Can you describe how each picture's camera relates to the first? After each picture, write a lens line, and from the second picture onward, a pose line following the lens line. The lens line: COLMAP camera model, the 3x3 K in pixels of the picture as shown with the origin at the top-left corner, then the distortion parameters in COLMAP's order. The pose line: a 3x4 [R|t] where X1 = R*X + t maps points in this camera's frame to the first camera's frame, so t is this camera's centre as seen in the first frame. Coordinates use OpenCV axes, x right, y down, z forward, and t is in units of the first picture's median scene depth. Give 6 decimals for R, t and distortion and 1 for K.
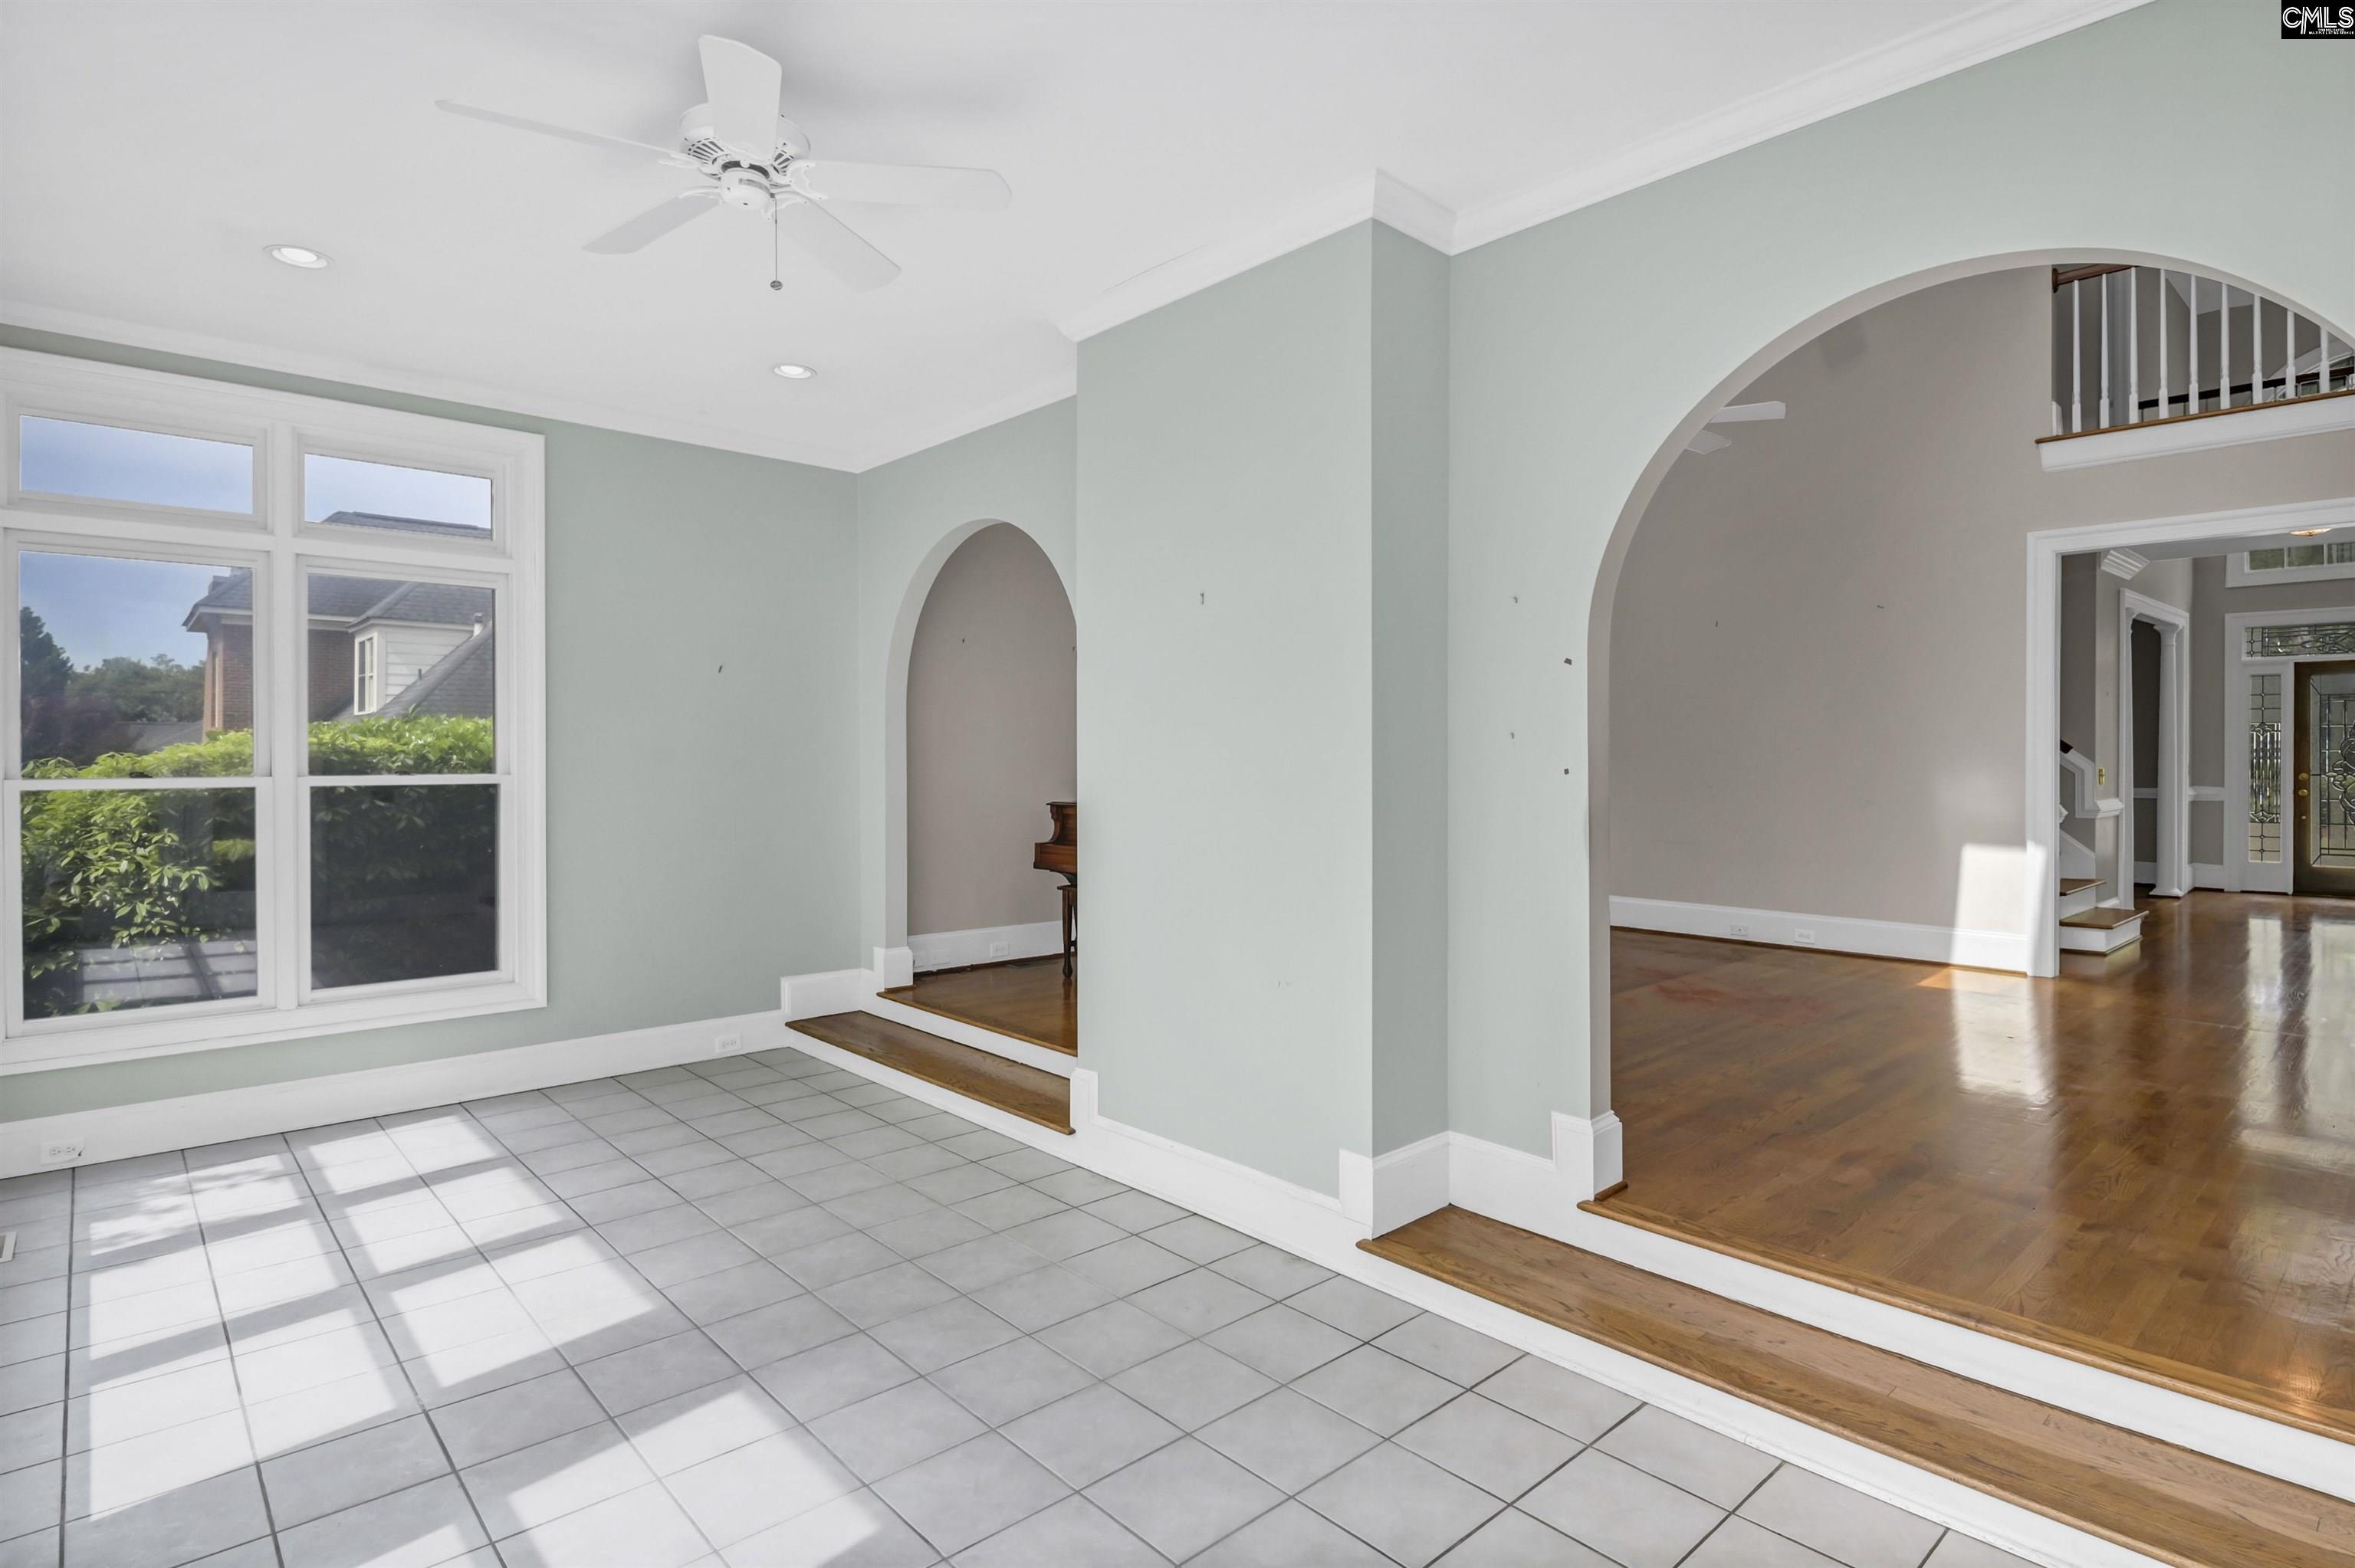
lens RADIAL K [[1199.4, 0, 1188.1], [0, 1199.4, 756.4], [0, 0, 1]] dist [0.000928, -0.007635]
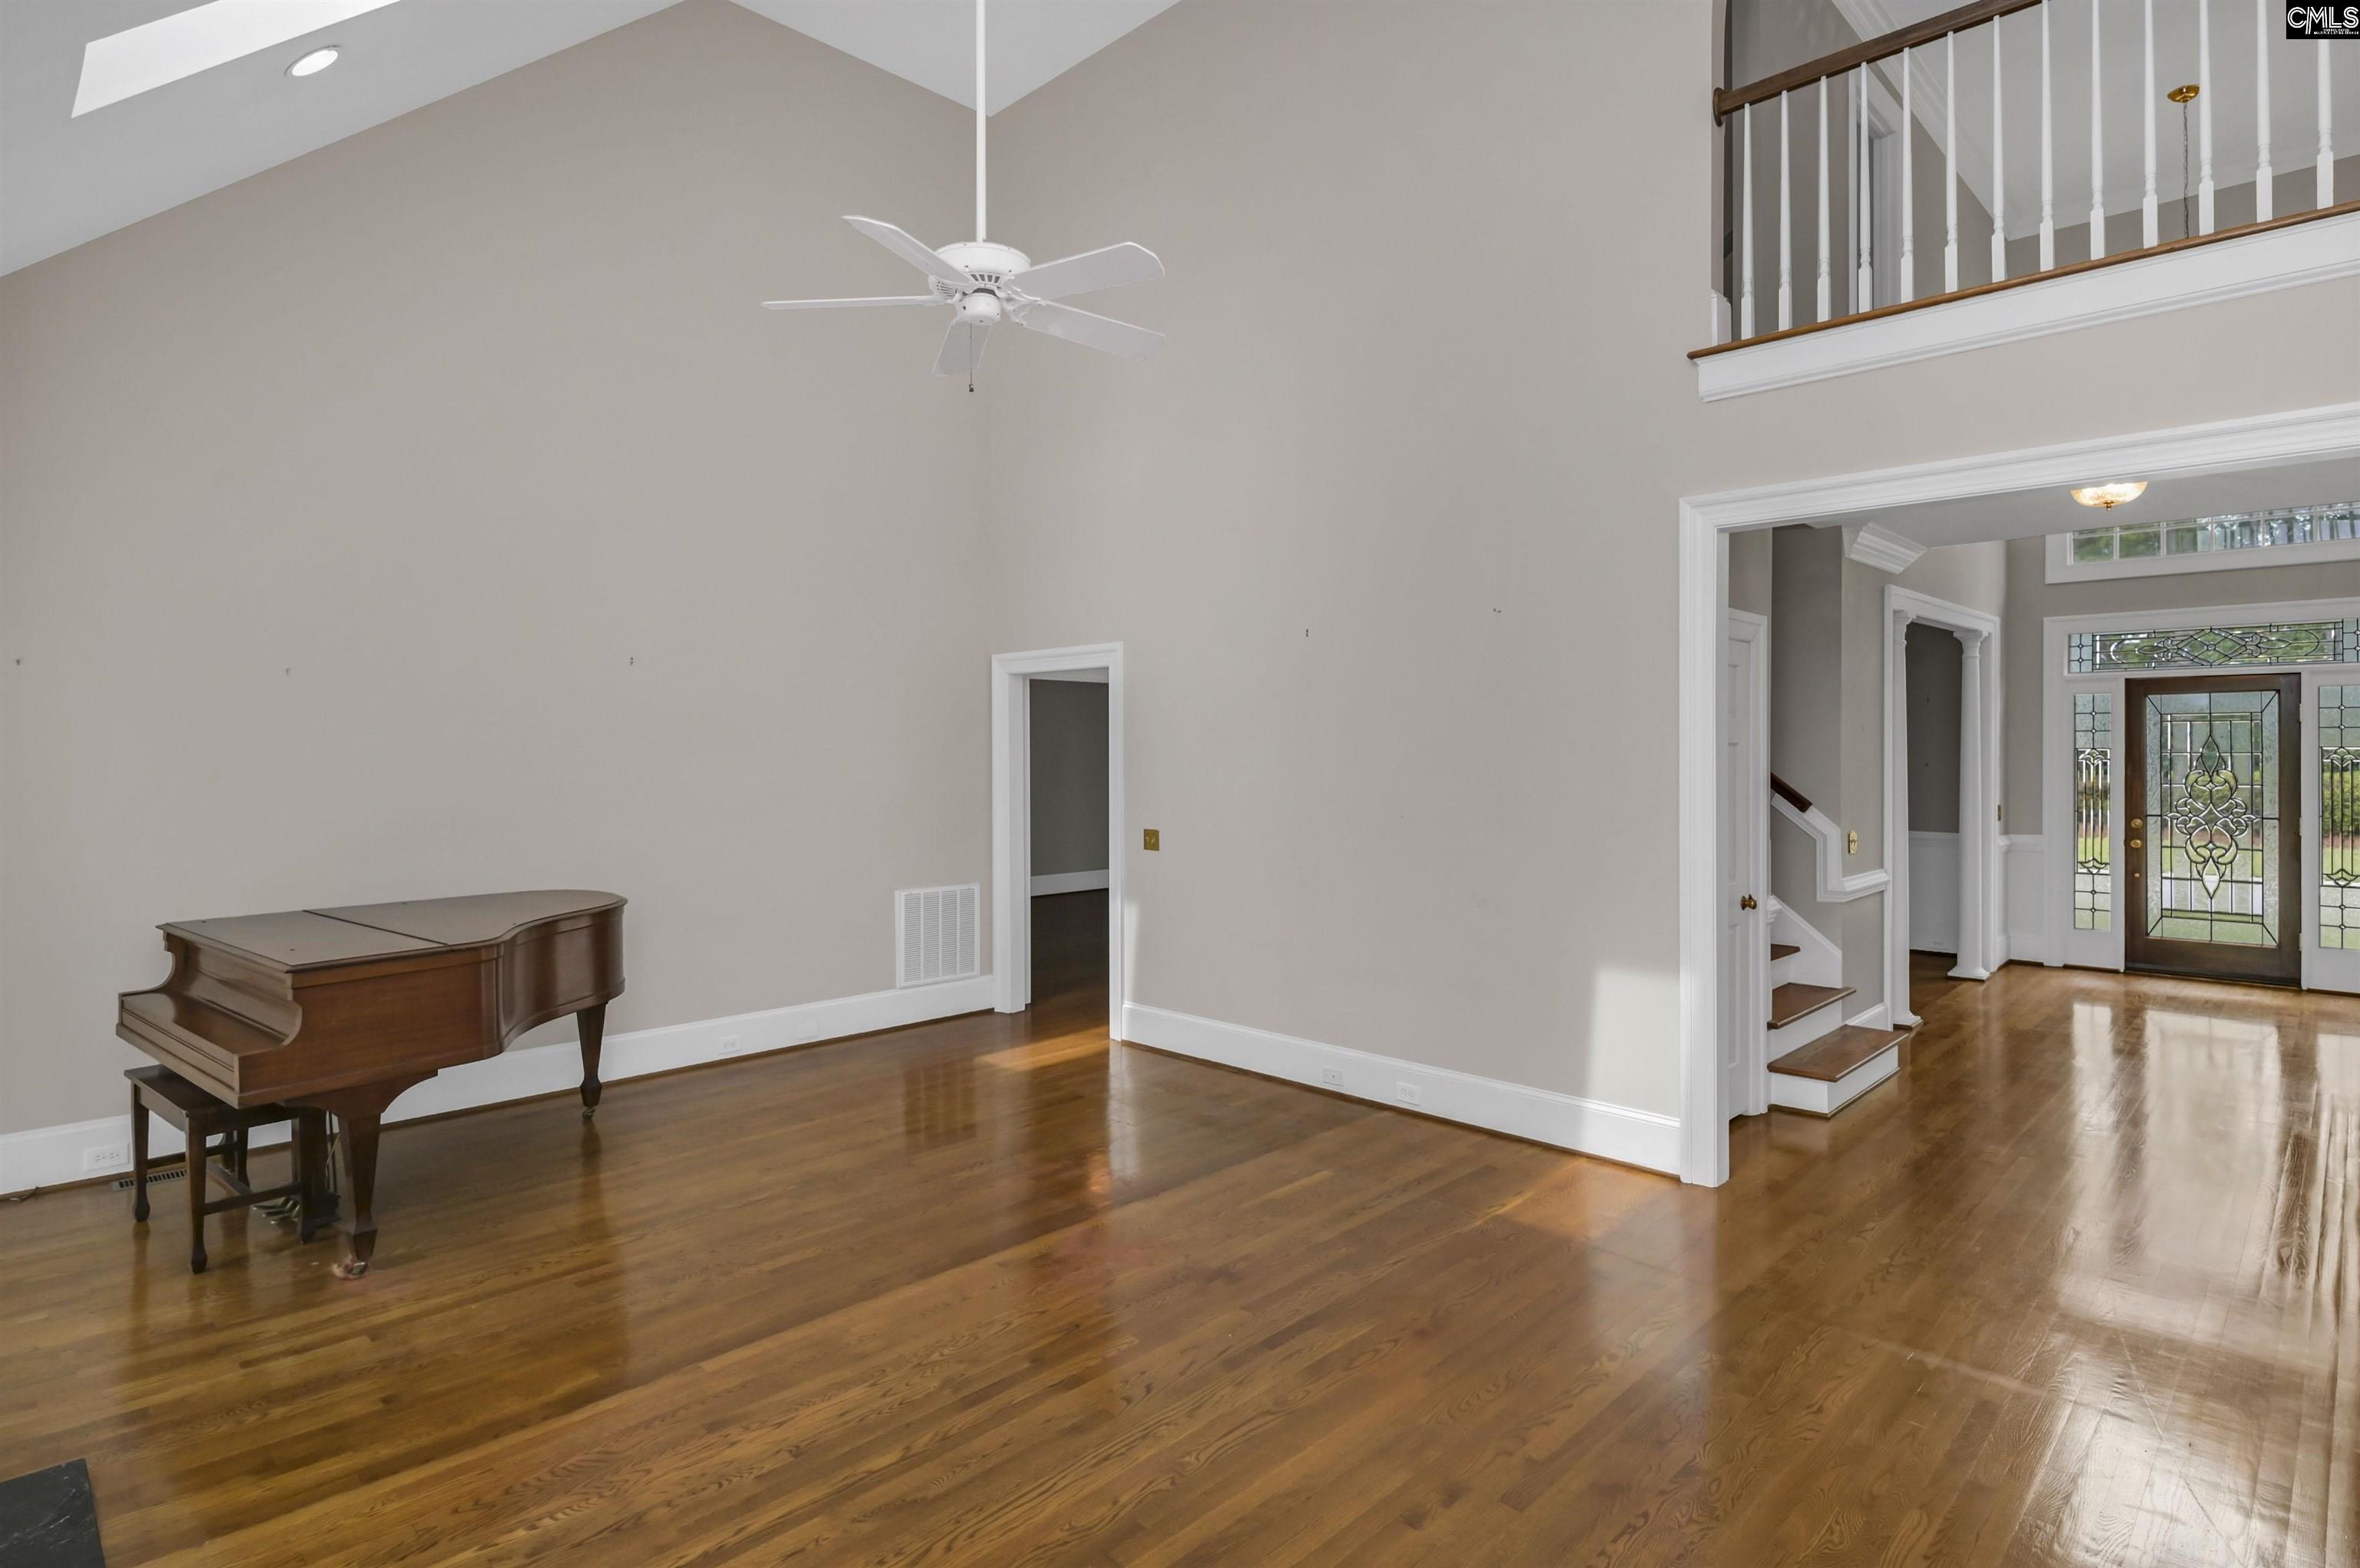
lens RADIAL K [[1202.1, 0, 1190.6], [0, 1202.1, 756.3], [0, 0, 1]] dist [0.000928, -0.007635]
pose [[0.998463, -0.007142, 0.054957, 0.399580], [0.007154, 0.999974, -0.000023, -0.047384], [-0.054955, 0.000416, 0.998489, 0.363770]]
